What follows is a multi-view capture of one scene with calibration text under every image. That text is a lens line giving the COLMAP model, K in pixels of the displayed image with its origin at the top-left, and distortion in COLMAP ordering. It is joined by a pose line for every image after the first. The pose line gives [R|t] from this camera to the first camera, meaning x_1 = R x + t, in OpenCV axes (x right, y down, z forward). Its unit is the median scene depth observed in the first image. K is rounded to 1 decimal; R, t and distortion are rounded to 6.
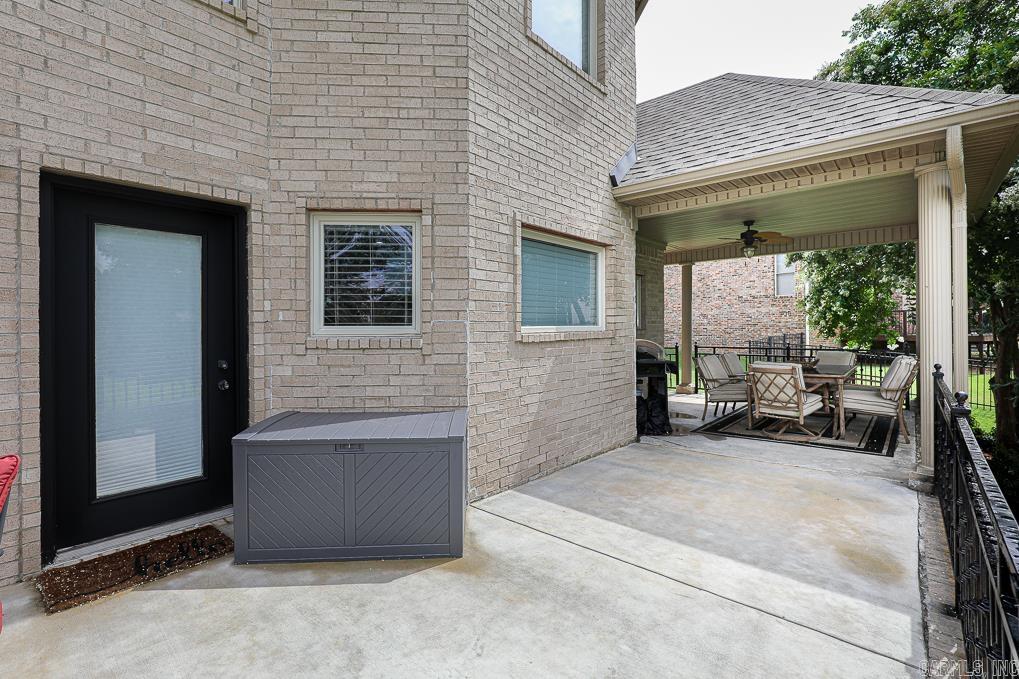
lens RADIAL K [[463.1, 0, 537.5], [0, 463.1, 335.4], [0, 0, 1]] dist [0.000674, 0.000048]
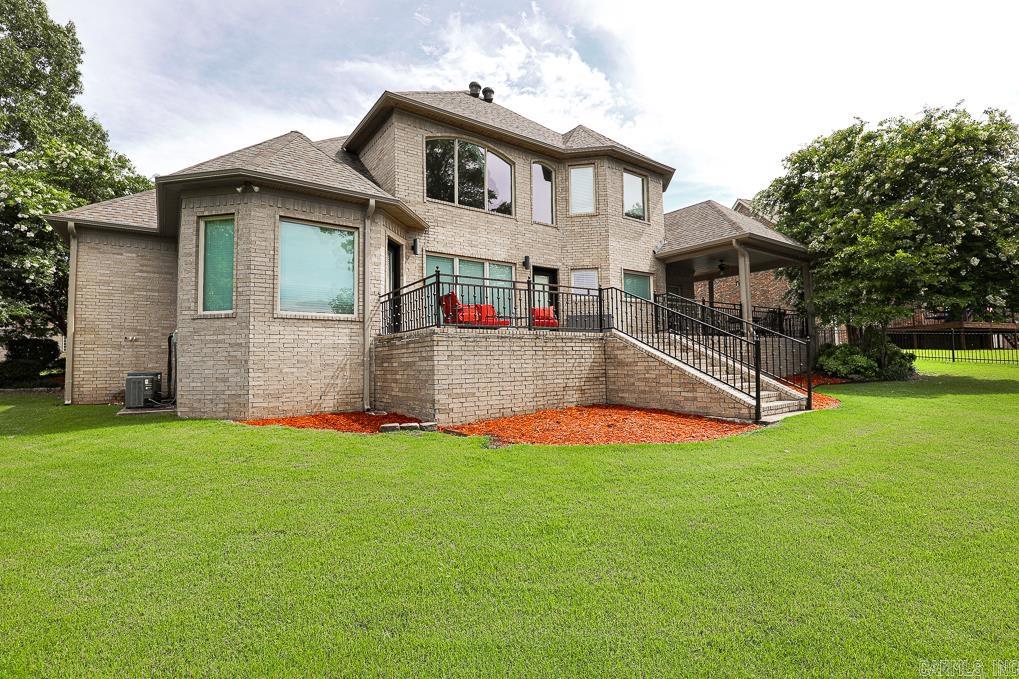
lens RADIAL K [[486.2, 0, 509.5], [0, 486.2, 339.5], [0, 0, 1]] dist [-0.030939, 0.000269]
pose [[0.965252, -0.019260, -0.260609, 0.091727], [0.001479, 0.997667, -0.068254, 0.607516], [0.261316, 0.065497, 0.963029, -3.058710]]
